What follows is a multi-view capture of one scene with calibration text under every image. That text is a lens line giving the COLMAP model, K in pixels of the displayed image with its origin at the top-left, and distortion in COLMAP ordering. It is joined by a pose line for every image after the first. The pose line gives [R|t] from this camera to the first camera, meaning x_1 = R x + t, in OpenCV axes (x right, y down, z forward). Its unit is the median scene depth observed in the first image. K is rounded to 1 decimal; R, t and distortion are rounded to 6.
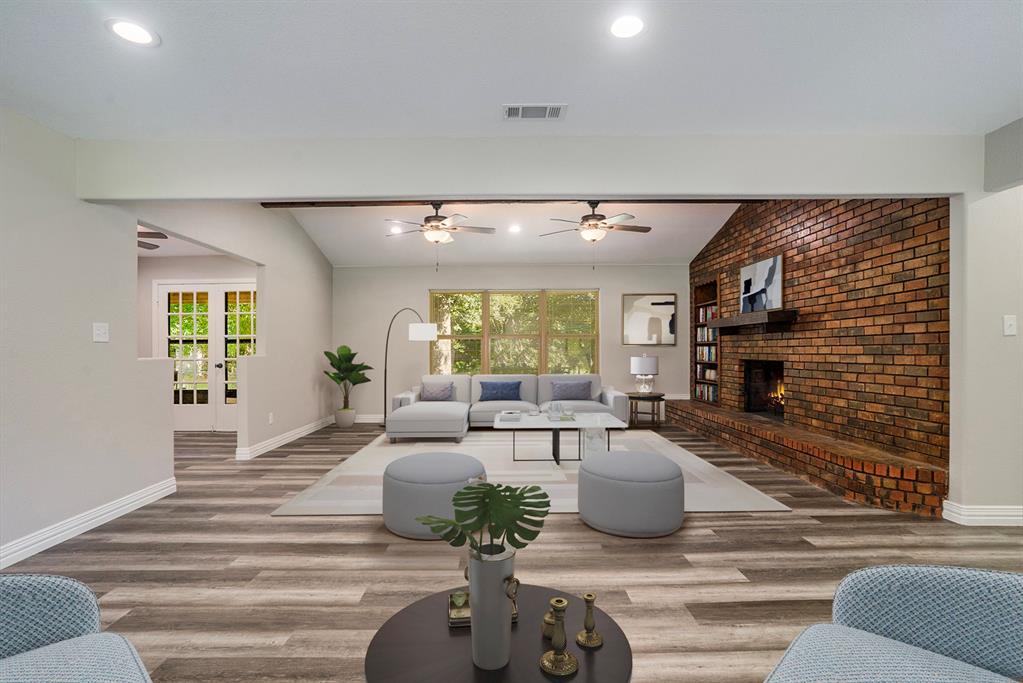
lens RADIAL K [[500.7, 0, 510.7], [0, 500.7, 345.9], [0, 0, 1]] dist [-0.029788, 0.005014]
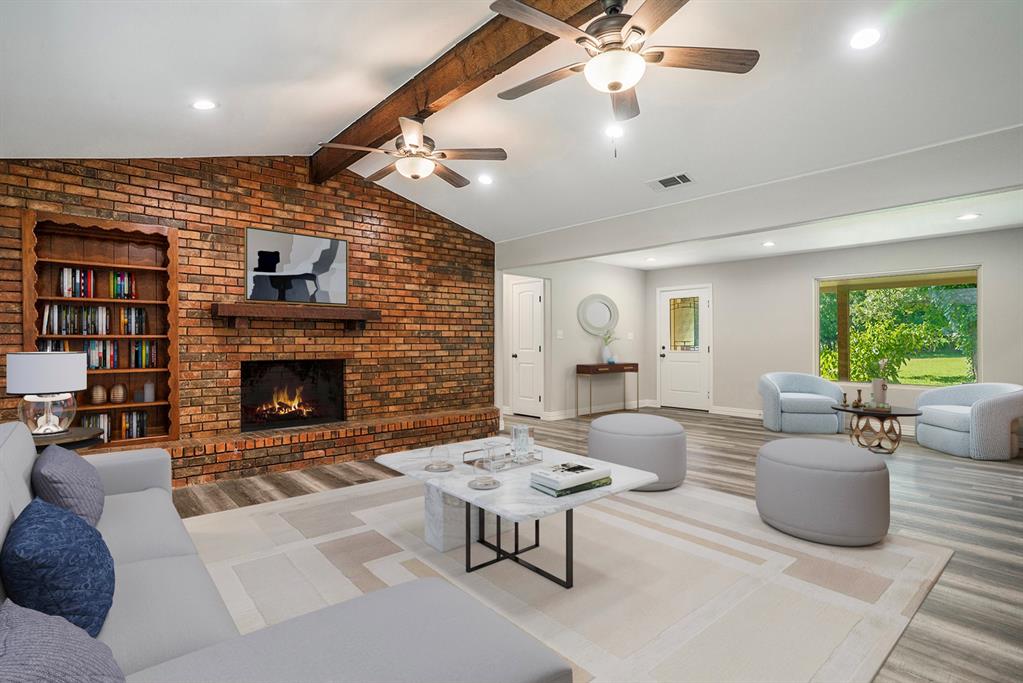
lens RADIAL K [[500.7, 0, 511.8], [0, 500.7, 343.3], [0, 0, 1]] dist [-0.029788, 0.005014]
pose [[-0.650130, 0.001858, 0.759821, -0.534314], [-0.003024, 0.999983, -0.005032, 0.004884], [-0.759817, -0.005569, -0.650113, 1.747927]]
